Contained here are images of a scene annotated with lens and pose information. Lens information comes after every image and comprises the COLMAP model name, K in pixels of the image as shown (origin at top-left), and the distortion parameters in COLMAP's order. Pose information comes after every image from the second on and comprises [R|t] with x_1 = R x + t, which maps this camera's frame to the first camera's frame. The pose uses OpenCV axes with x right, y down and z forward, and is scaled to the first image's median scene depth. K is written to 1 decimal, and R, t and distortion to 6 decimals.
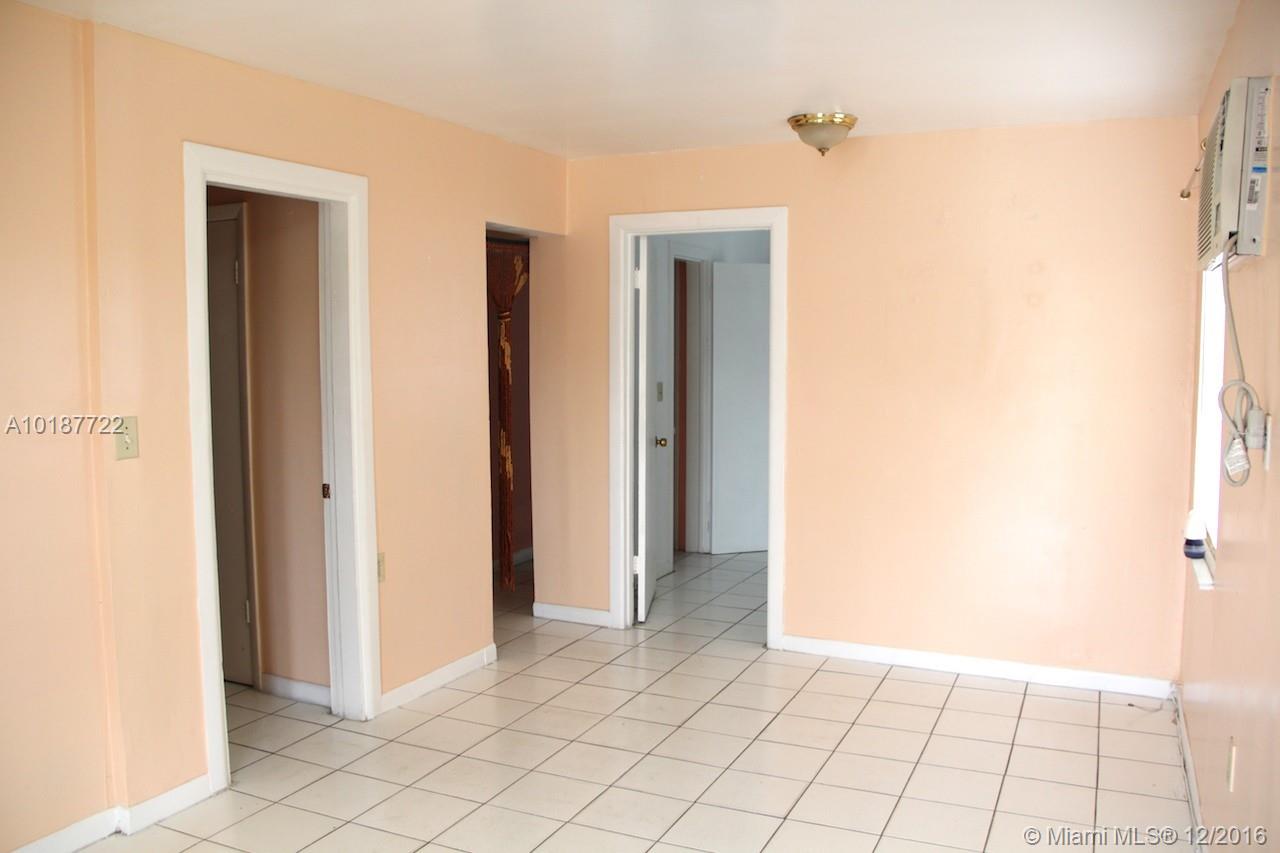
lens RADIAL K [[1048.4, 0, 640.0], [0, 1048.4, 426.5], [0, 0, 1]] dist [-0.181316, 0.142334]
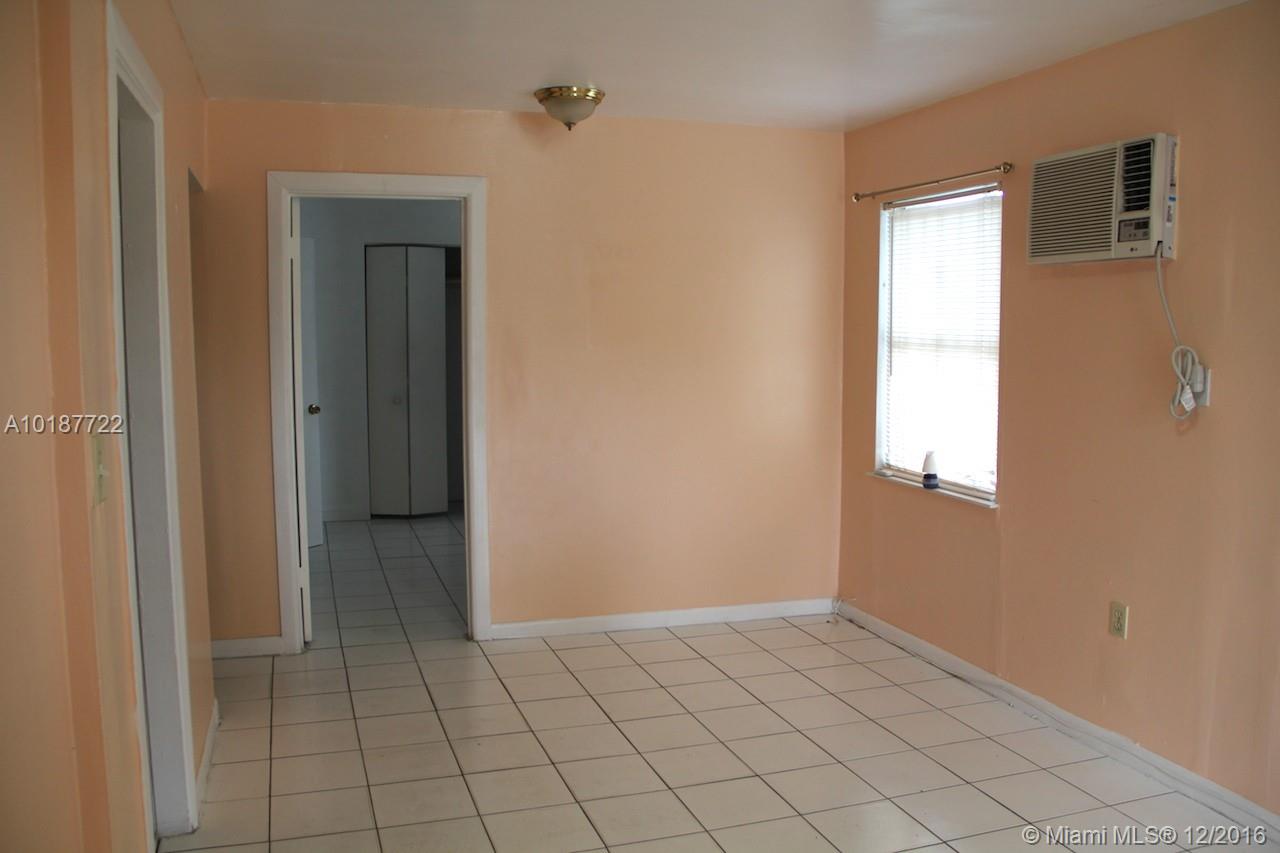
lens RADIAL K [[1048.4, 0, 640.0], [0, 1048.4, 426.5], [0, 0, 1]] dist [-0.181316, 0.142334]
pose [[0.727540, -0.065518, 0.682929, -0.477774], [0.053456, 0.997817, 0.038780, -0.013687], [-0.683979, 0.008293, 0.729454, 0.237212]]
